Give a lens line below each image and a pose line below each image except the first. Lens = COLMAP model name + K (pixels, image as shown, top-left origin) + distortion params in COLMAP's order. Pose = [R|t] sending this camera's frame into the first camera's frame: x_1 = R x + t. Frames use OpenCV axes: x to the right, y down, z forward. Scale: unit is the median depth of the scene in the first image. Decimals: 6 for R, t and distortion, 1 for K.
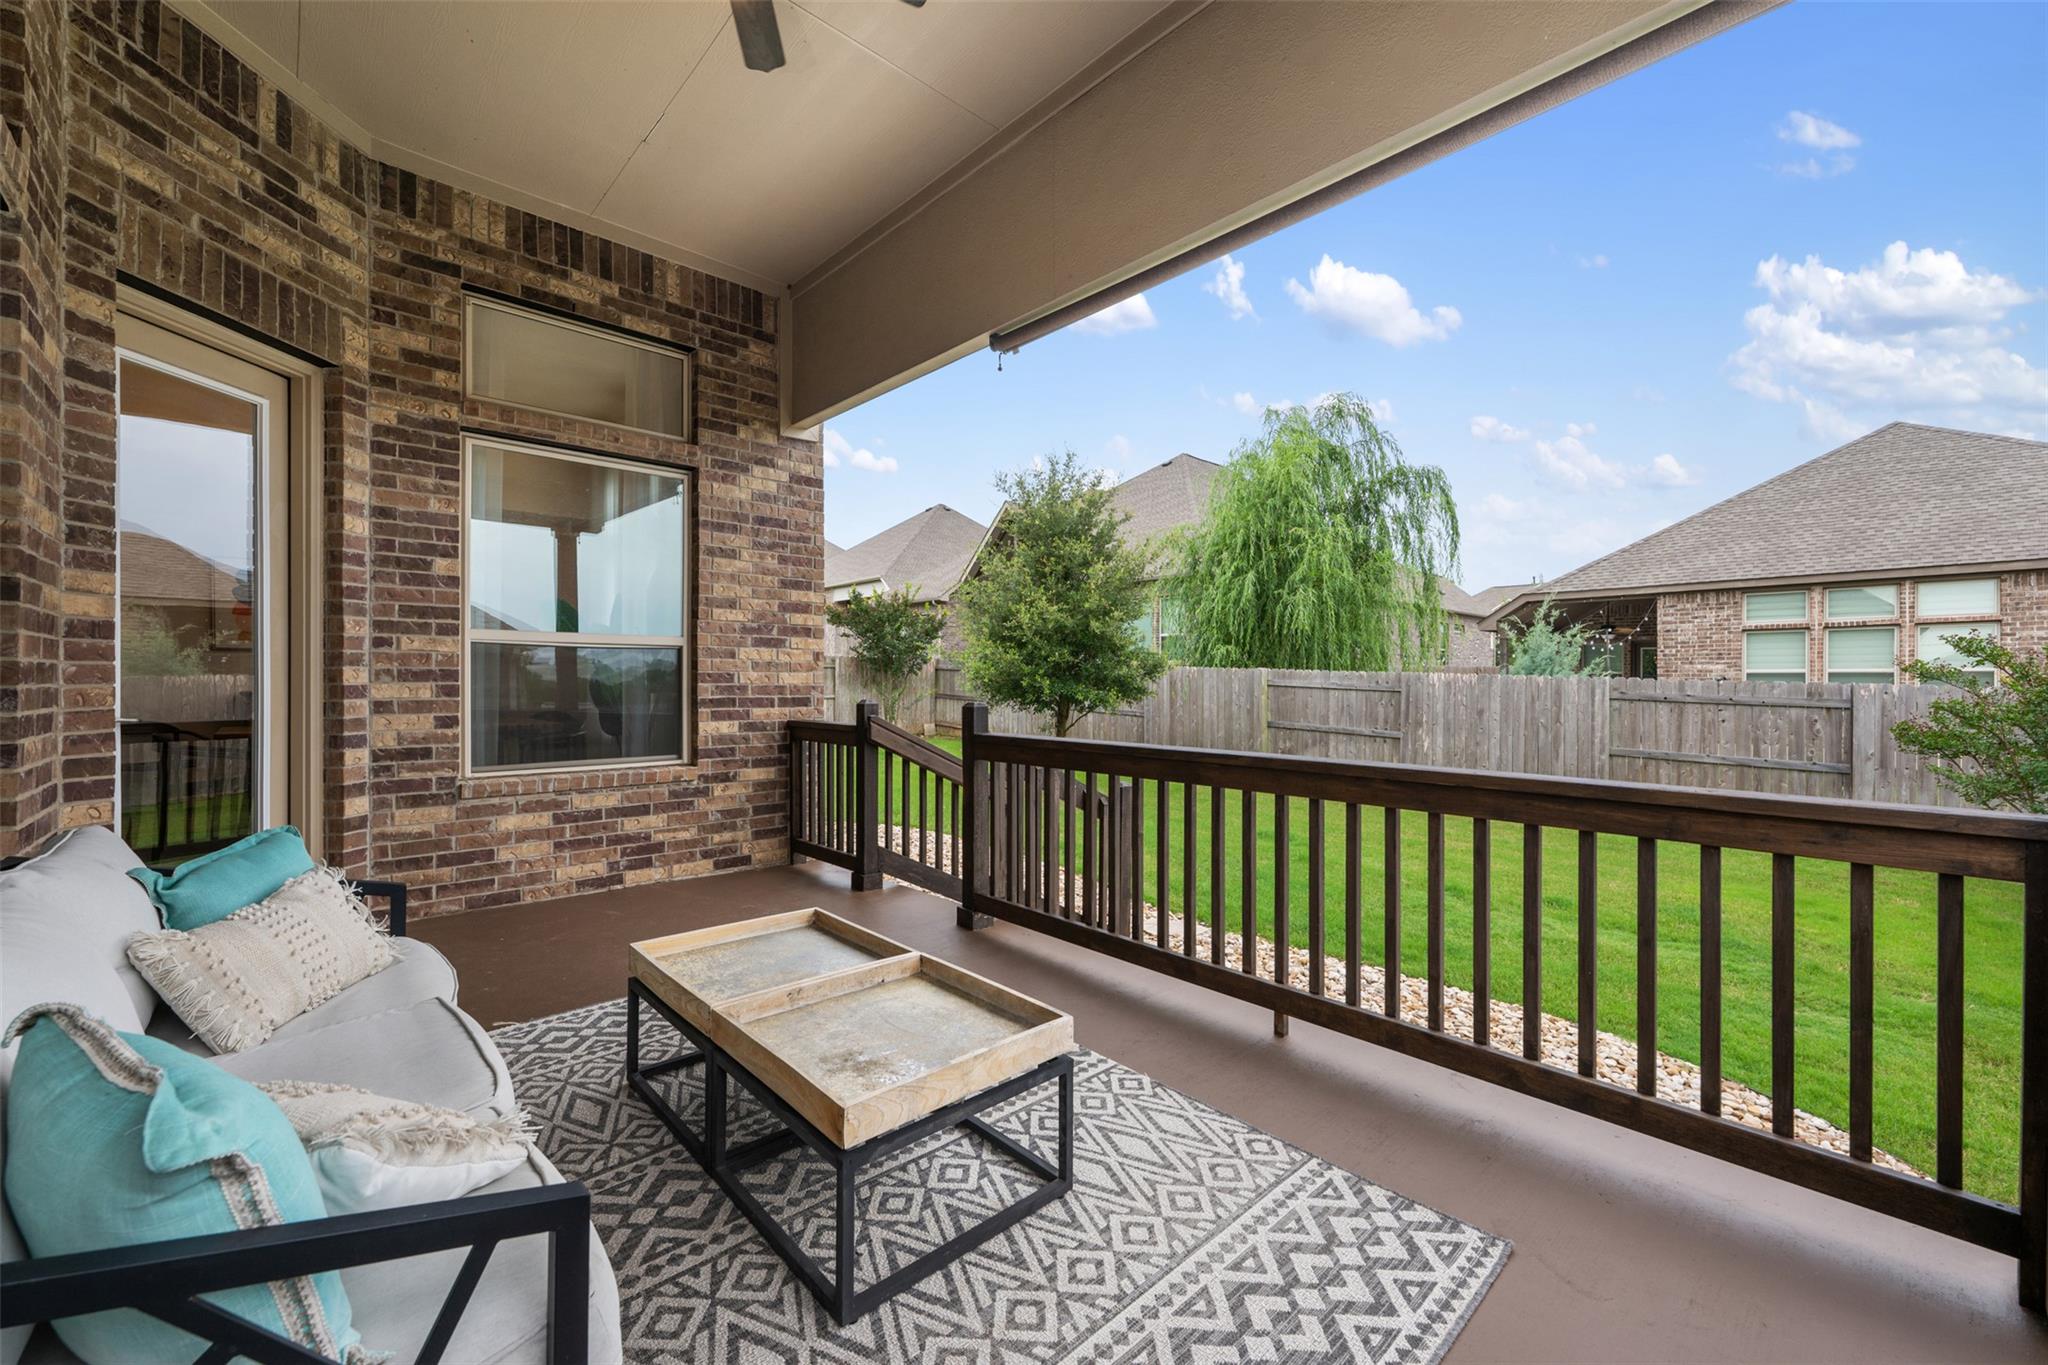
lens RADIAL K [[801.7, 0, 1030.4], [0, 801.7, 679.0], [0, 0, 1]] dist [-0.001590, -0.000079]
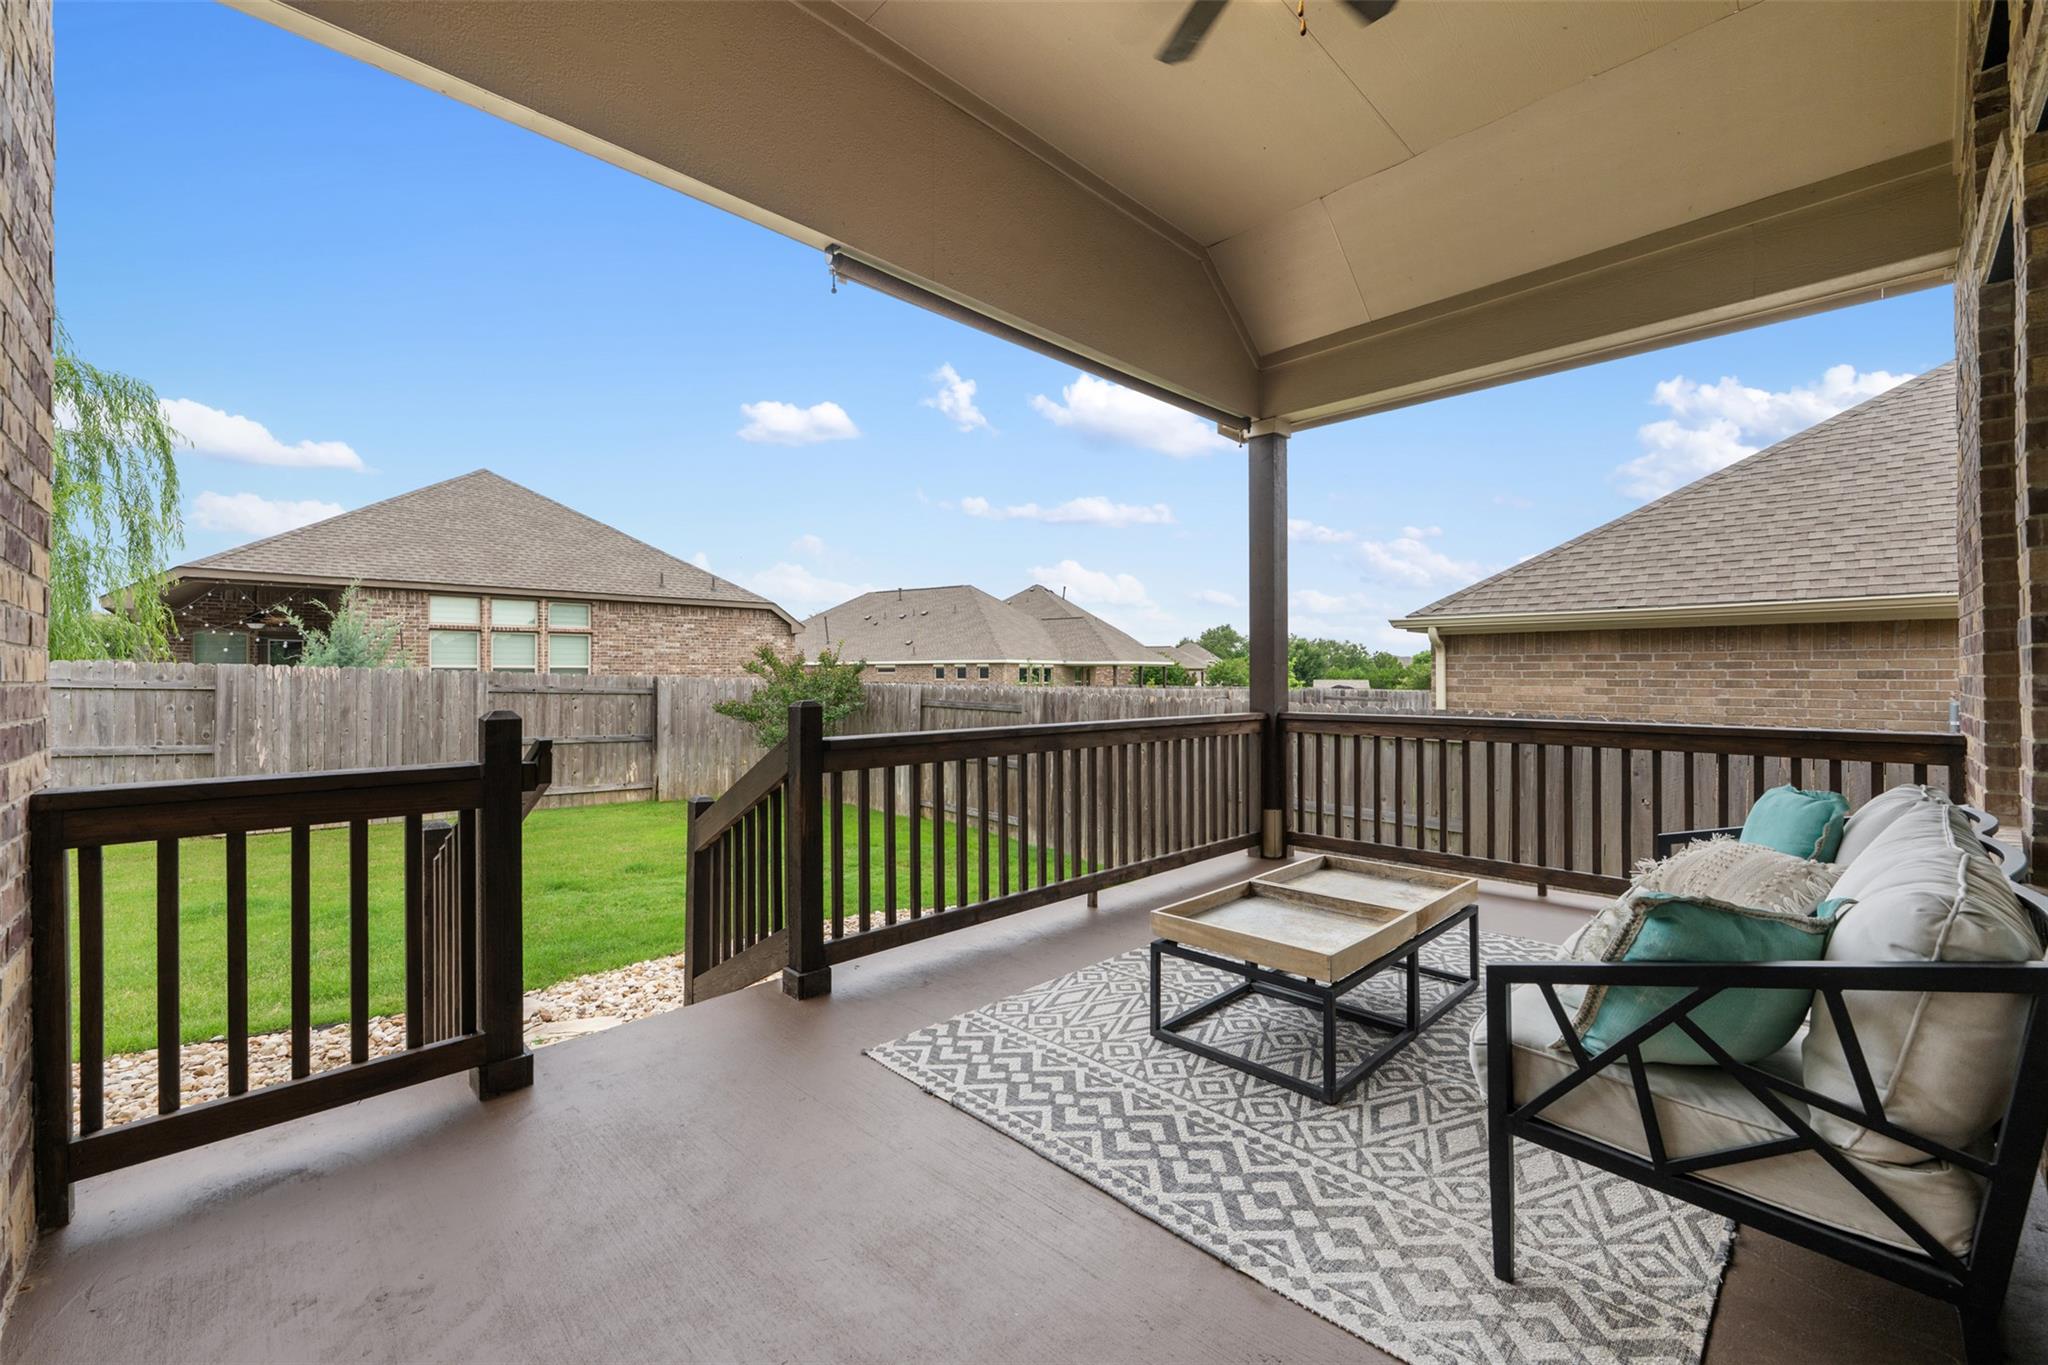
lens RADIAL K [[798.1, 0, 1011.7], [0, 798.1, 674.7], [0, 0, 1]] dist [-0.000760, -0.000092]
pose [[0.001234, -0.002355, 0.999996, -0.233753], [0.000515, 0.999997, 0.002355, 0.000060], [-0.999999, 0.000512, 0.001236, 0.224336]]
